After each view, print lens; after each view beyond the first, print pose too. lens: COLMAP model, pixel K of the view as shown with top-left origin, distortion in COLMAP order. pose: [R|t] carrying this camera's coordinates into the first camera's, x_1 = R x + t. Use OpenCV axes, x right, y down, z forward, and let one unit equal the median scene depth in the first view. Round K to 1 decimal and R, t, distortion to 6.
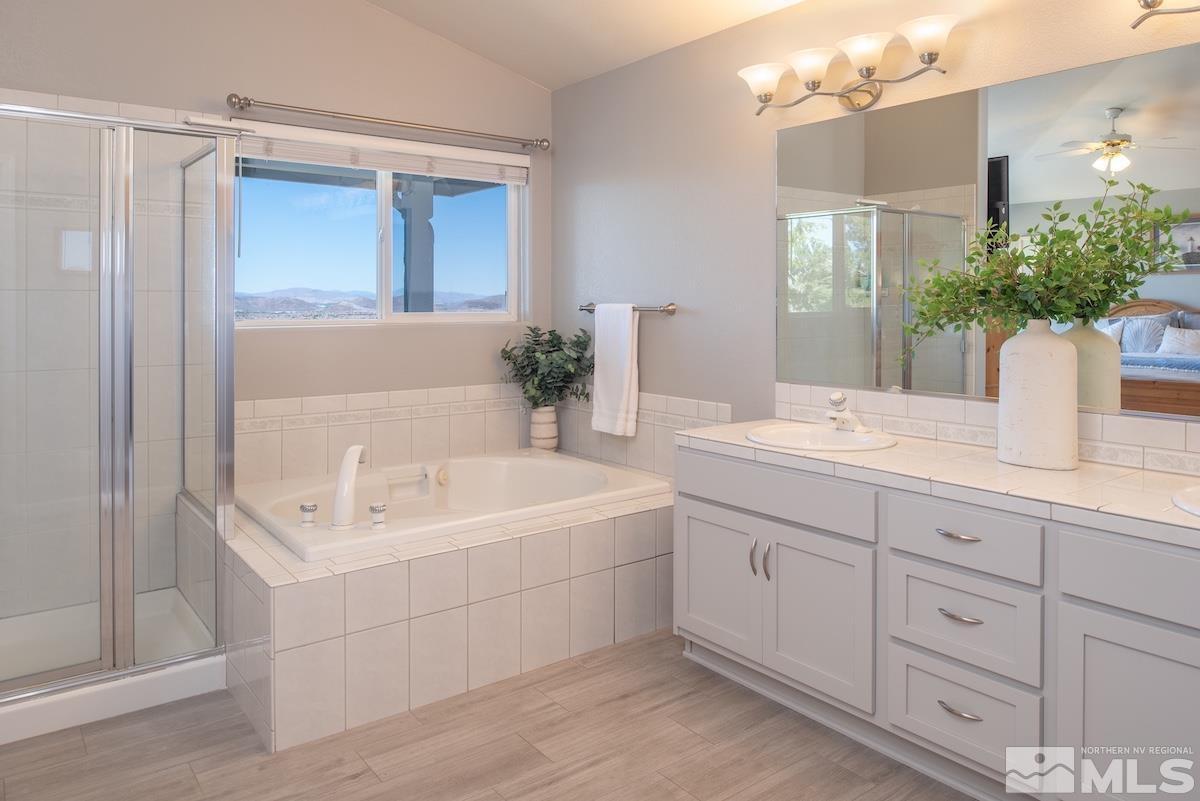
lens RADIAL K [[821.1, 0, 599.3], [0, 821.1, 398.7], [0, 0, 1]] dist [-0.005408, -0.002196]
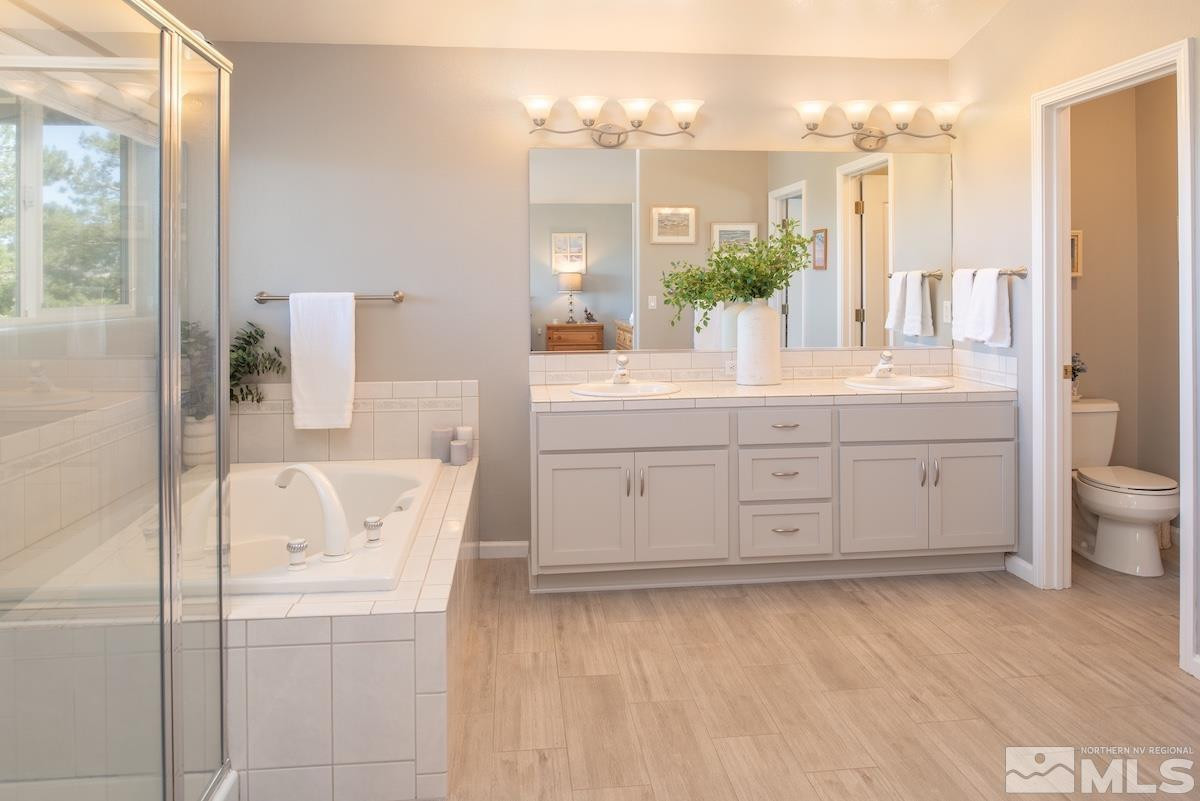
lens RADIAL K [[821.1, 0, 598.9], [0, 821.1, 402.1], [0, 0, 1]] dist [-0.005408, -0.002196]
pose [[0.521637, -0.121042, 0.844537, -0.908272], [0.107144, 0.991342, 0.075904, -0.039525], [-0.846413, 0.050892, 0.530090, 0.324938]]
